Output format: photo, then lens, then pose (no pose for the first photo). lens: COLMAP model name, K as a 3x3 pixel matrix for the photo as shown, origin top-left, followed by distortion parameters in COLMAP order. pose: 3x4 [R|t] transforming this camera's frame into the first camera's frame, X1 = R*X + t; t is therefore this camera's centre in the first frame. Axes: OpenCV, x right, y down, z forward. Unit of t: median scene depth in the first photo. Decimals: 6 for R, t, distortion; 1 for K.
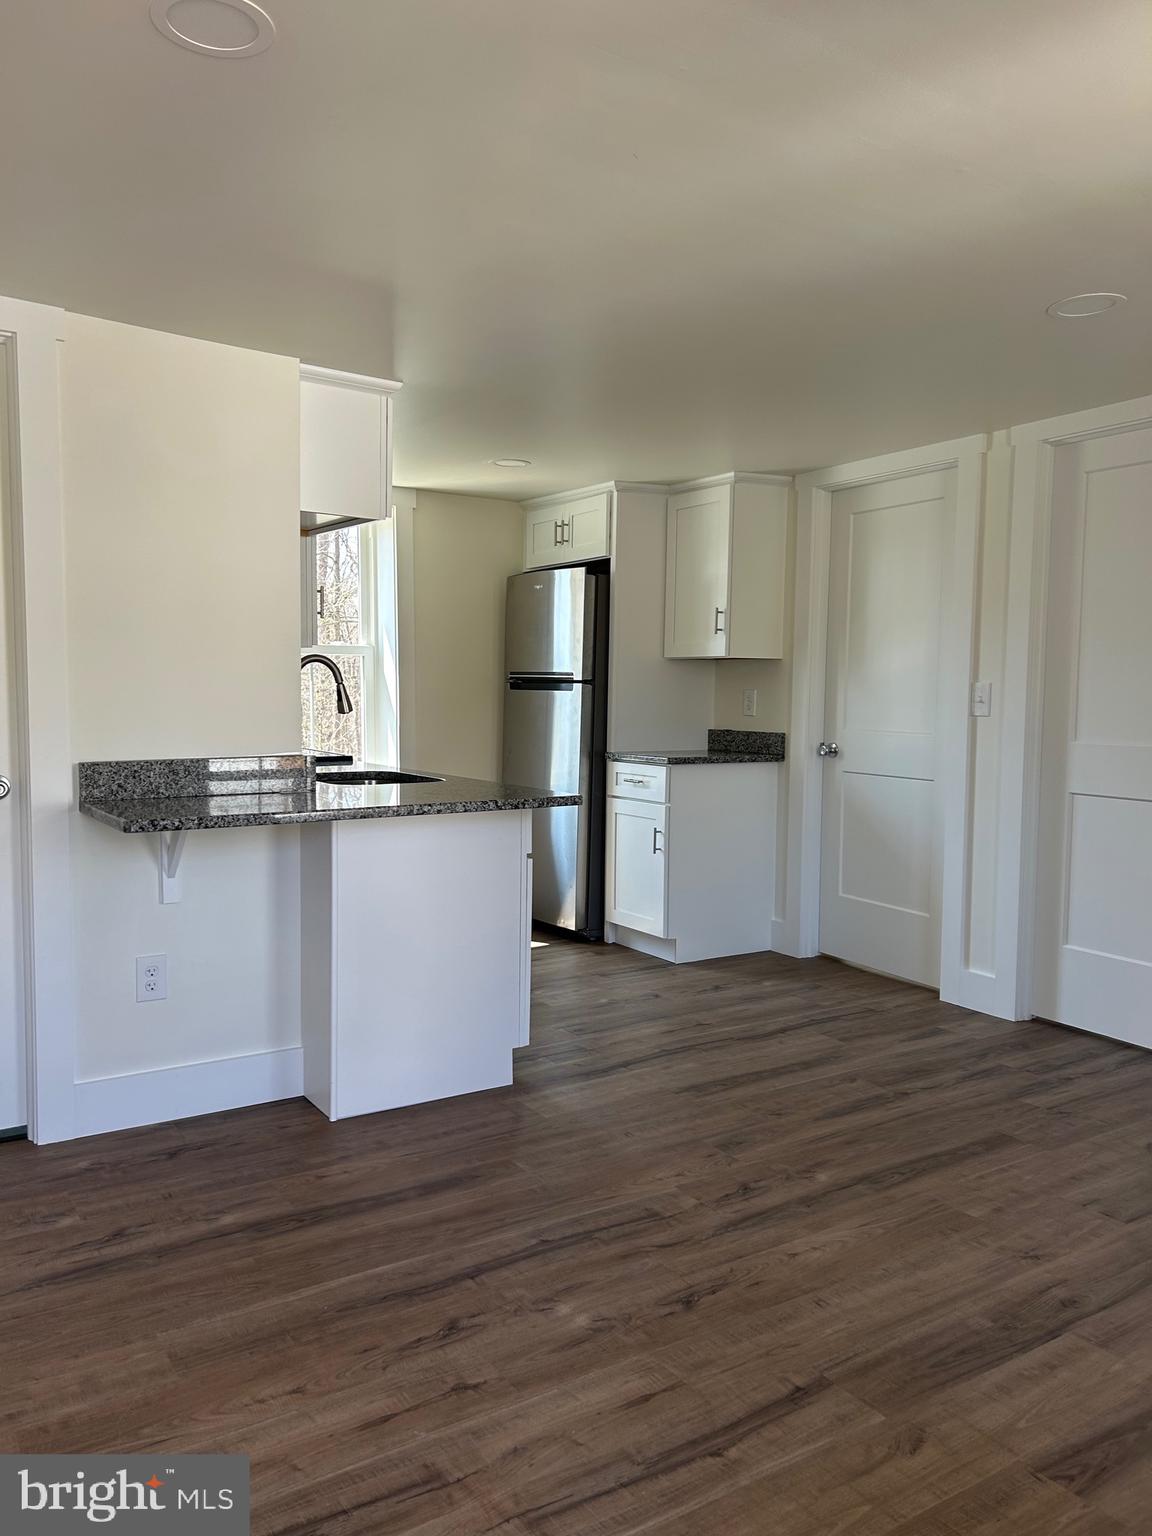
lens RADIAL K [[1156.1, 0, 564.6], [0, 1156.1, 779.6], [0, 0, 1]] dist [0.048552, -0.052064]
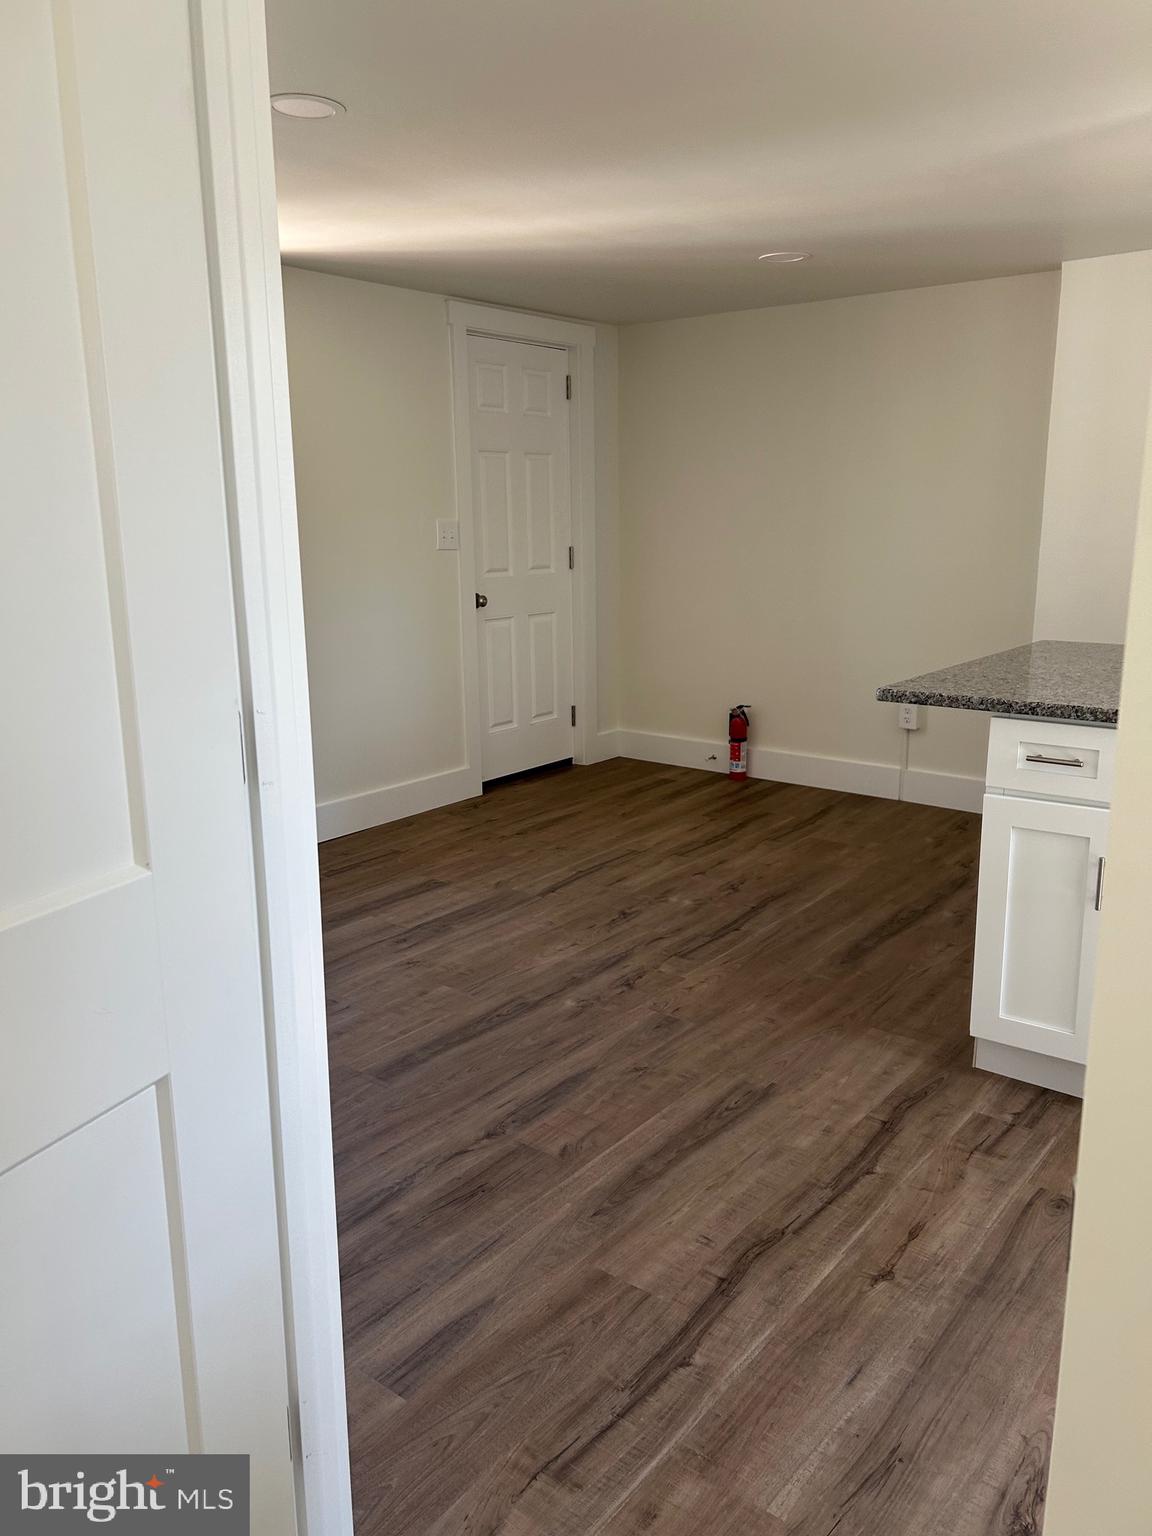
lens RADIAL K [[1156.1, 0, 573.4], [0, 1156.1, 764.1], [0, 0, 1]] dist [0.048552, -0.052064]
pose [[-0.946015, 0.069949, -0.316486, 0.454488], [-0.024228, 0.958443, 0.284254, -0.154479], [0.323217, 0.276576, -0.905006, 1.598741]]
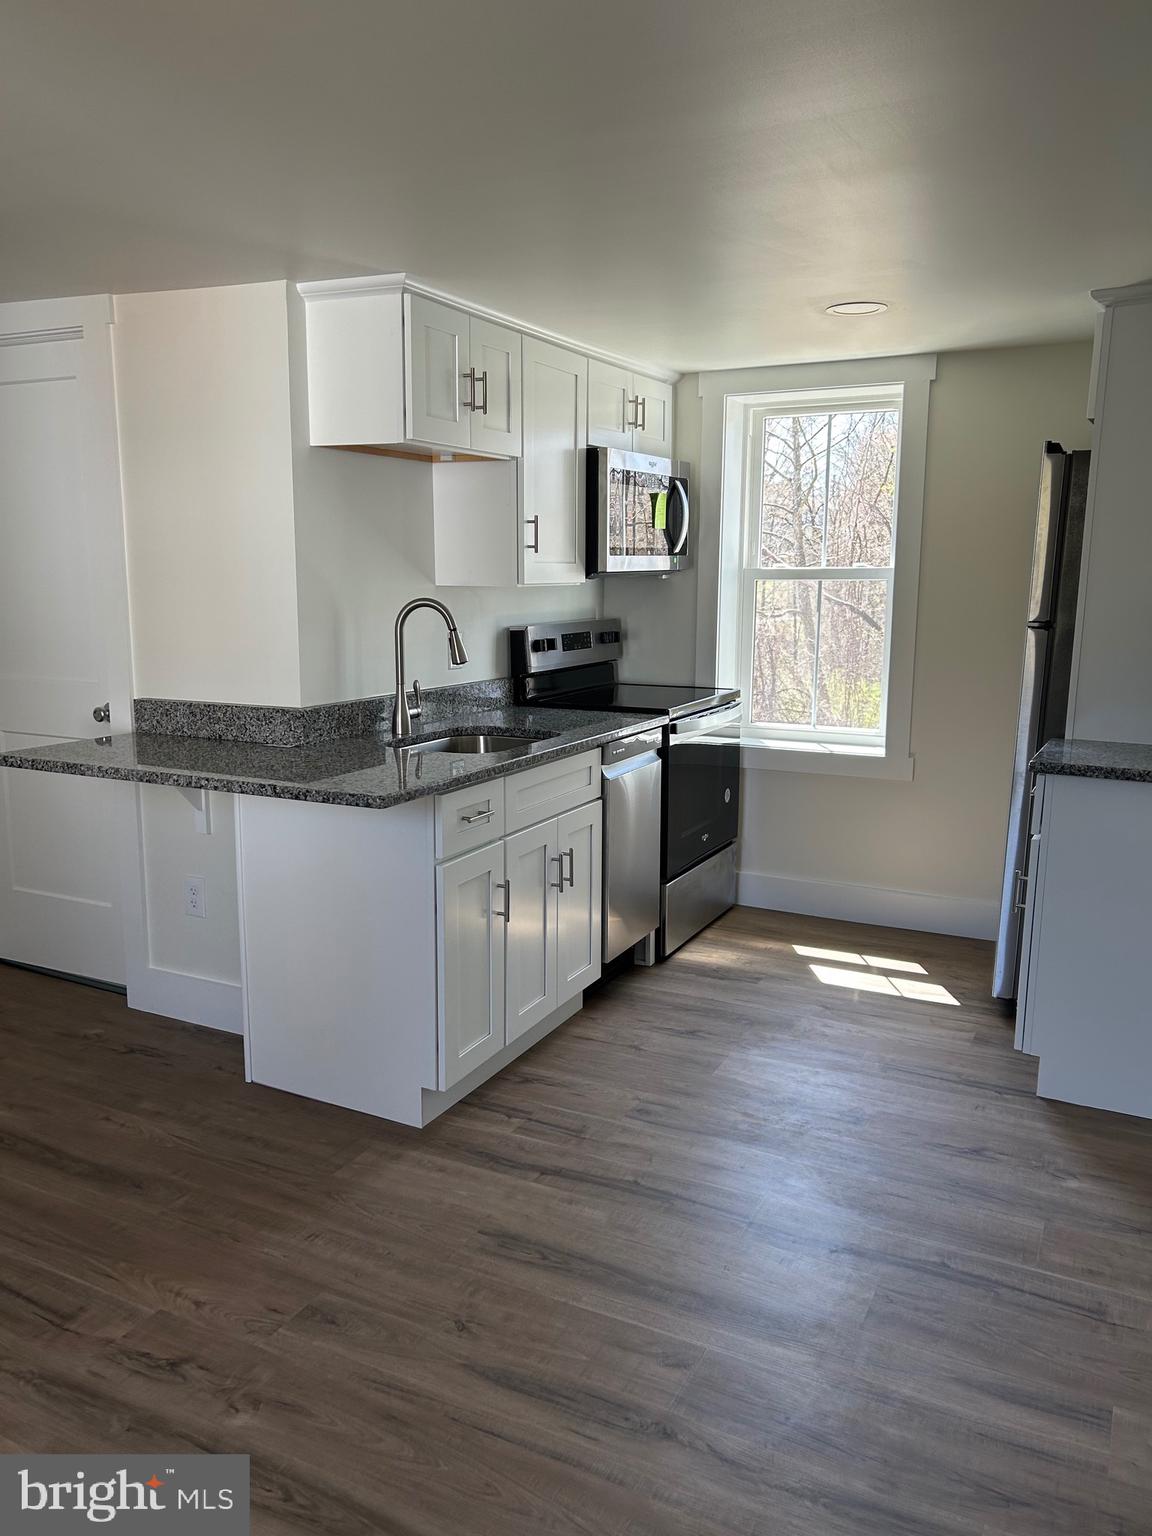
lens RADIAL K [[1156.1, 0, 558.7], [0, 1156.1, 776.2], [0, 0, 1]] dist [0.048552, -0.052064]
pose [[0.497377, 0.145390, -0.855265, 0.687305], [-0.071568, 0.989373, 0.126568, -0.099342], [0.864577, -0.001743, 0.502496, 0.681296]]
